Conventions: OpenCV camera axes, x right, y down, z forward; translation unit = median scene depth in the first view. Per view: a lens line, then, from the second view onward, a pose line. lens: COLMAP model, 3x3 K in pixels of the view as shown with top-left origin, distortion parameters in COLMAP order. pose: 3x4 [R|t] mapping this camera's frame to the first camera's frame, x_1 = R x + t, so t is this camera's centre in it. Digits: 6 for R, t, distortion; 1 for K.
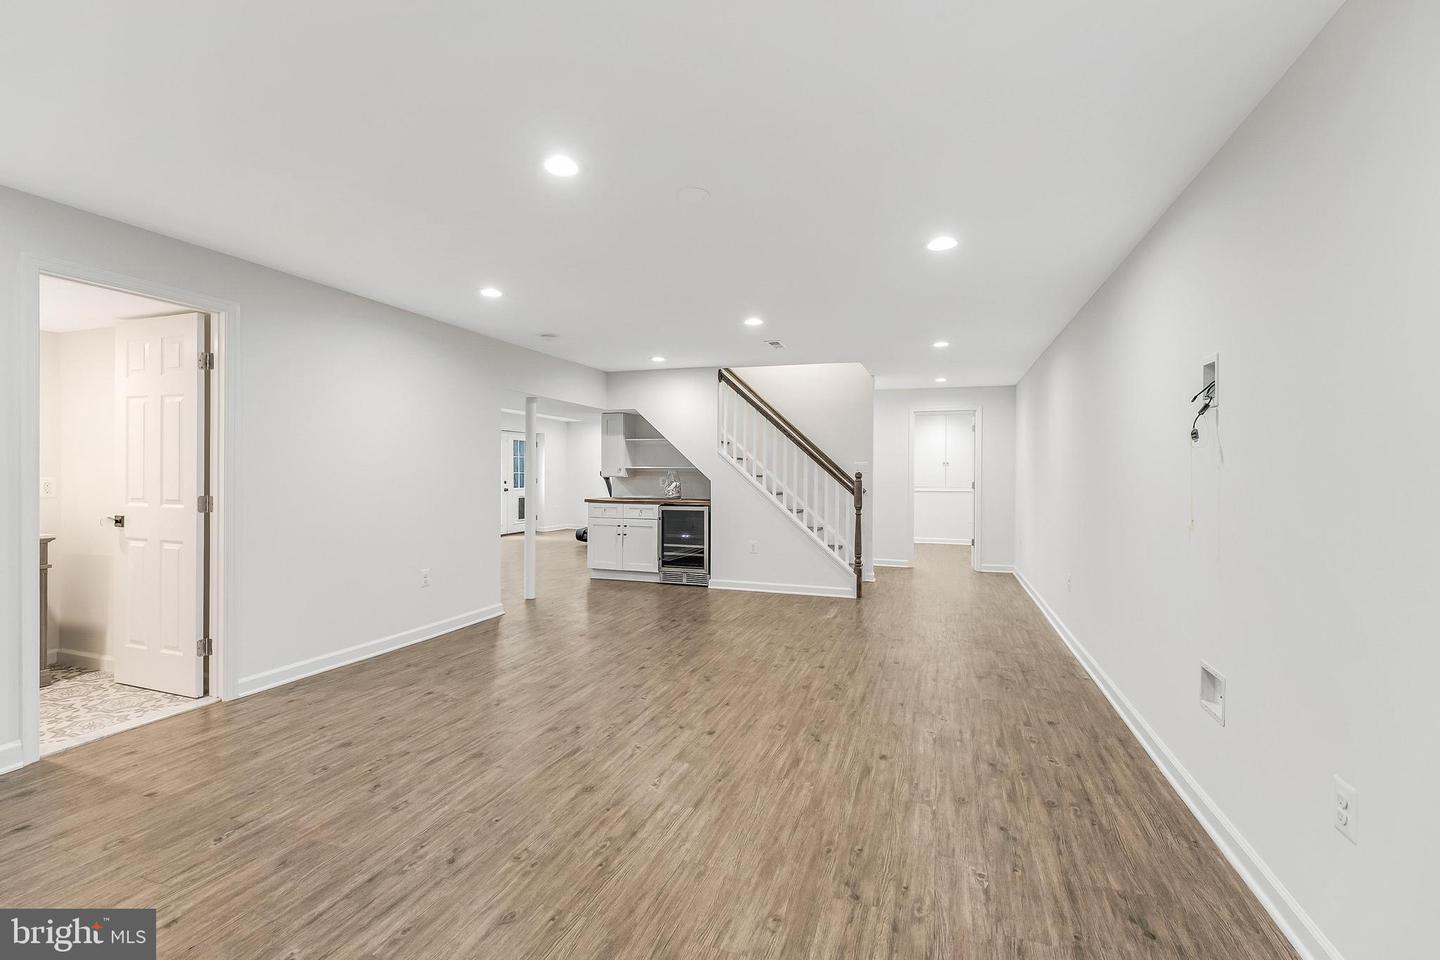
lens RADIAL K [[621.6, 0, 723.3], [0, 621.6, 479.6], [0, 0, 1]] dist [-0.002839, -0.000140]
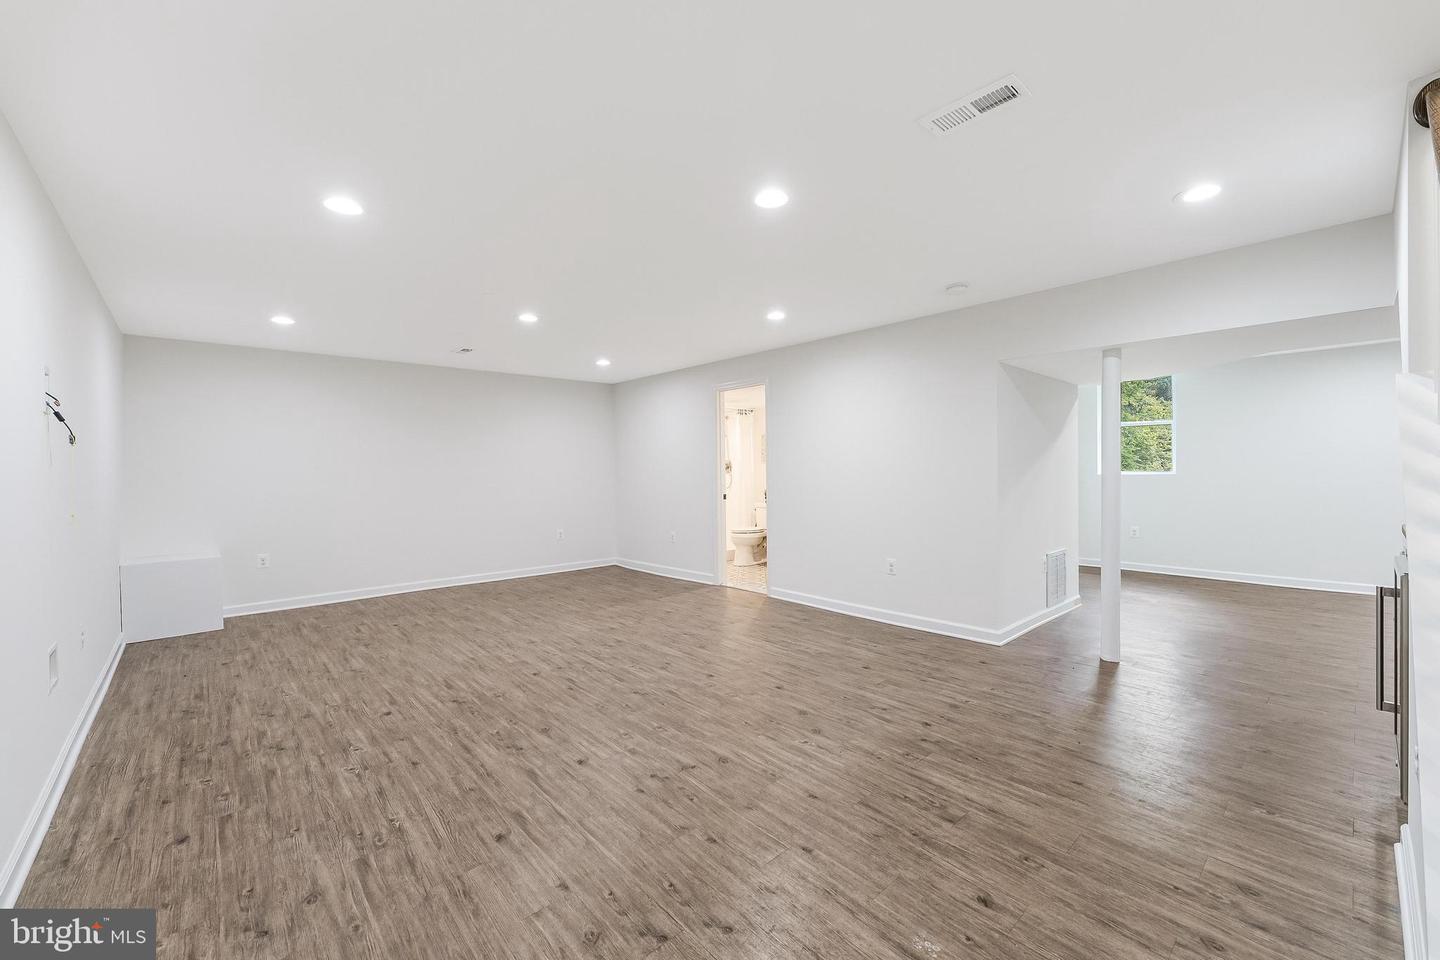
lens RADIAL K [[578.0, 0, 728.0], [0, 578.0, 472.2], [0, 0, 1]] dist [-0.000071, 0.000160]
pose [[-0.476930, 0.003807, -0.878933, 0.828549], [-0.000050, 0.999990, 0.004359, -0.014415], [0.878941, 0.002123, -0.476926, 1.897667]]
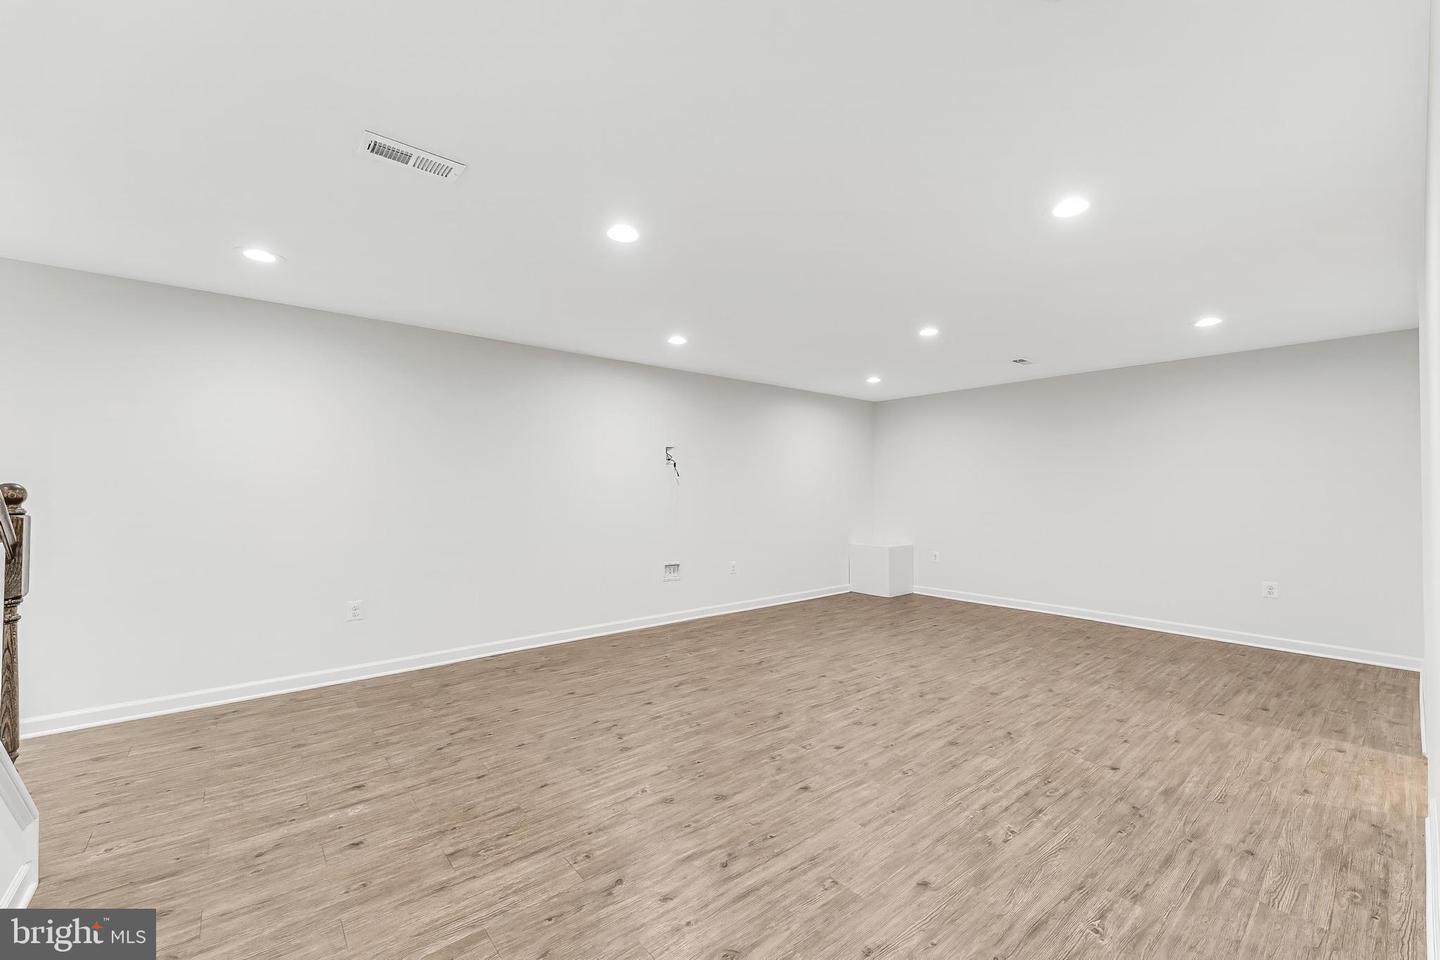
lens RADIAL K [[578.0, 0, 724.3], [0, 578.0, 482.9], [0, 0, 1]] dist [-0.000071, 0.000160]
pose [[-0.859019, -0.003026, 0.511935, -0.490308], [-0.002672, 0.999995, 0.001428, -0.030162], [-0.511937, -0.000141, -0.859023, 2.213106]]
